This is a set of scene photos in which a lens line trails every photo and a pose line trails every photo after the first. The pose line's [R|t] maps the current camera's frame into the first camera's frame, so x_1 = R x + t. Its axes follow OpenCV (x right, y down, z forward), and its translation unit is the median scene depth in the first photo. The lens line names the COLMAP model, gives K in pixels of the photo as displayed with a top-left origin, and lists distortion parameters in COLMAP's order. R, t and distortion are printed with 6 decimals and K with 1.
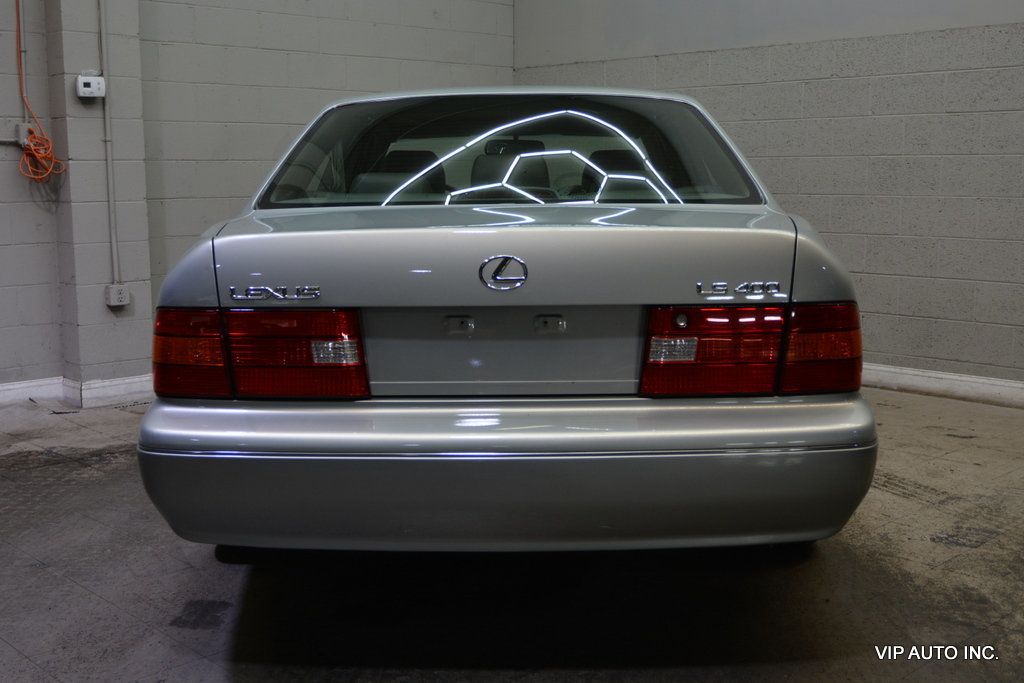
lens RADIAL K [[1186.5, 0, 511.5], [0, 1186.5, 340.0], [0, 0, 1]] dist [0.015310, 0.000000]
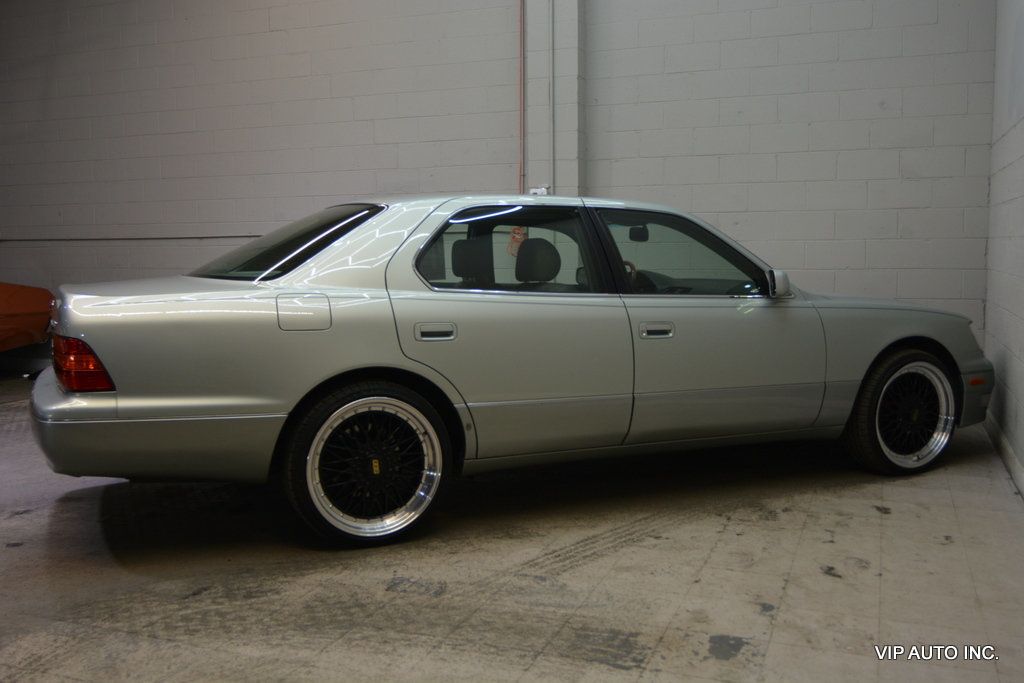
lens RADIAL K [[973.5, 0, 508.0], [0, 973.5, 348.1], [0, 0, 1]] dist [0.009983, 0.000000]
pose [[0.418805, 0.101593, -0.902375, 0.930787], [-0.128622, 0.990340, 0.051802, -0.087288], [0.898921, 0.094370, 0.427826, 0.507339]]
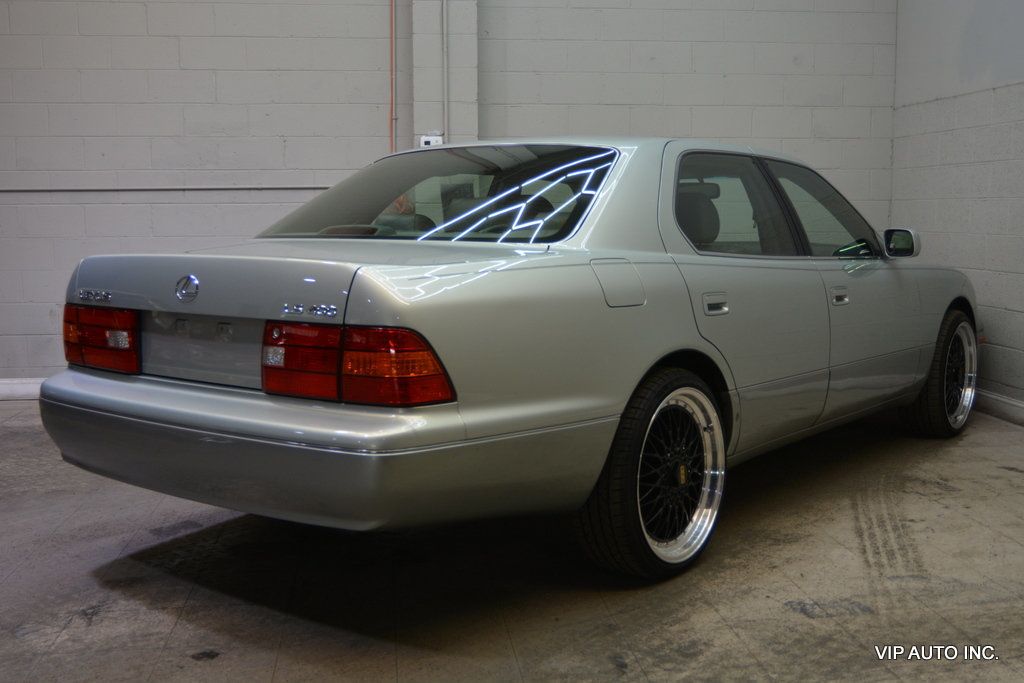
lens RADIAL K [[1150.1, 0, 515.8], [0, 1150.1, 334.4], [0, 0, 1]] dist [0.014955, 0.000000]
pose [[0.798079, 0.068823, -0.598609, 0.542546], [-0.088629, 0.996058, -0.003644, -0.016668], [0.595999, 0.055963, 0.801033, 0.095062]]
